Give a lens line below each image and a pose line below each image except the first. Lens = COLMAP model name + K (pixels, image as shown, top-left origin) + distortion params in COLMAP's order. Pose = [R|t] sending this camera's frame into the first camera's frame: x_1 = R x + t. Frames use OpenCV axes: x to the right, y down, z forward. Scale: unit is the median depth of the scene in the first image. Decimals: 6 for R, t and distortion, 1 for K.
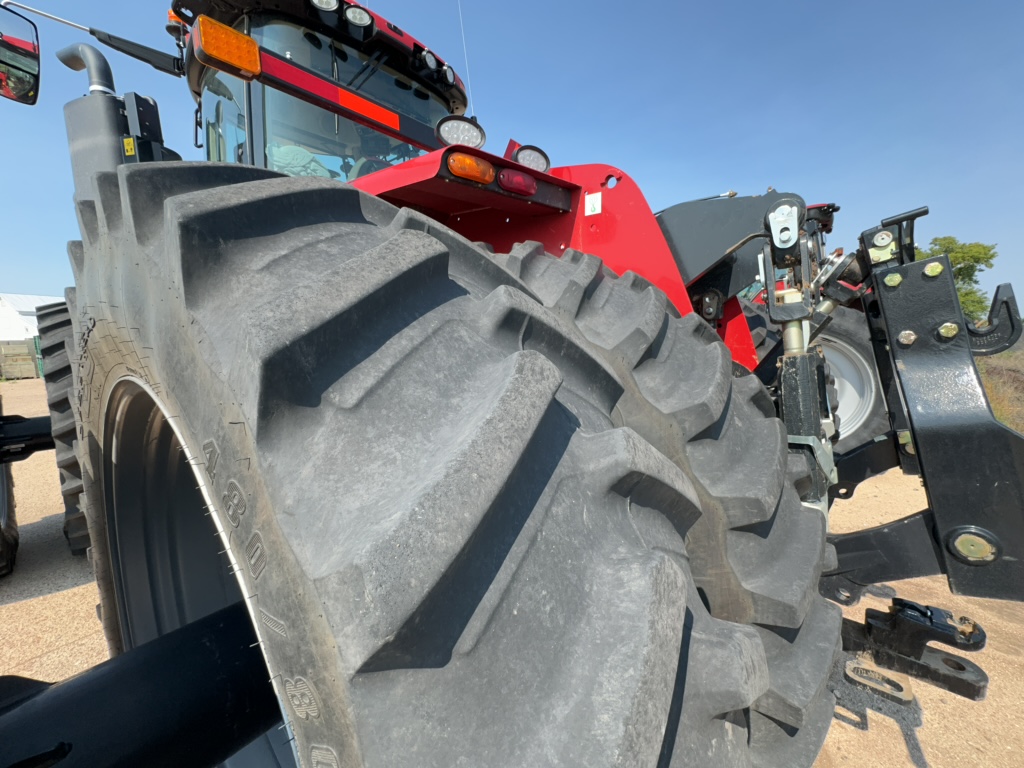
lens RADIAL K [[409.1, 0, 511.9], [0, 409.1, 384.7], [0, 0, 1]] dist [-0.001779, 0.000487]
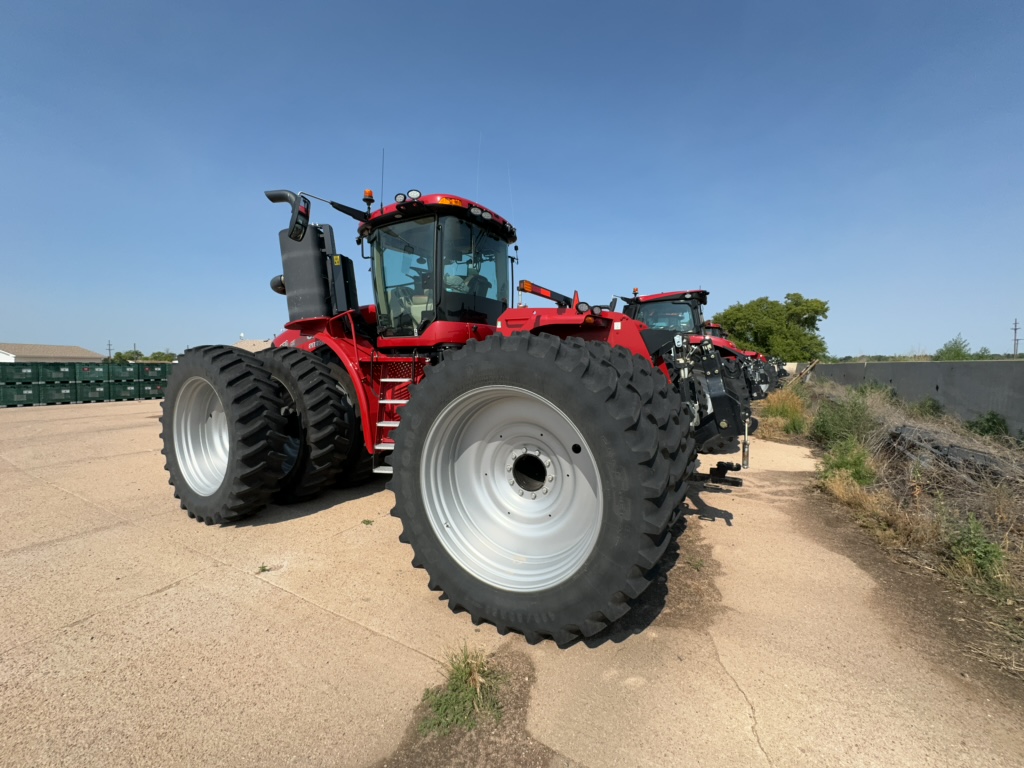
lens RADIAL K [[409.1, 0, 511.9], [0, 409.1, 384.7], [0, 0, 1]] dist [-0.001779, 0.000487]
pose [[0.982288, 0.003478, 0.187343, -1.061797], [0.010705, 0.997153, -0.074645, 0.173848], [-0.187069, 0.075328, 0.979454, -1.632778]]
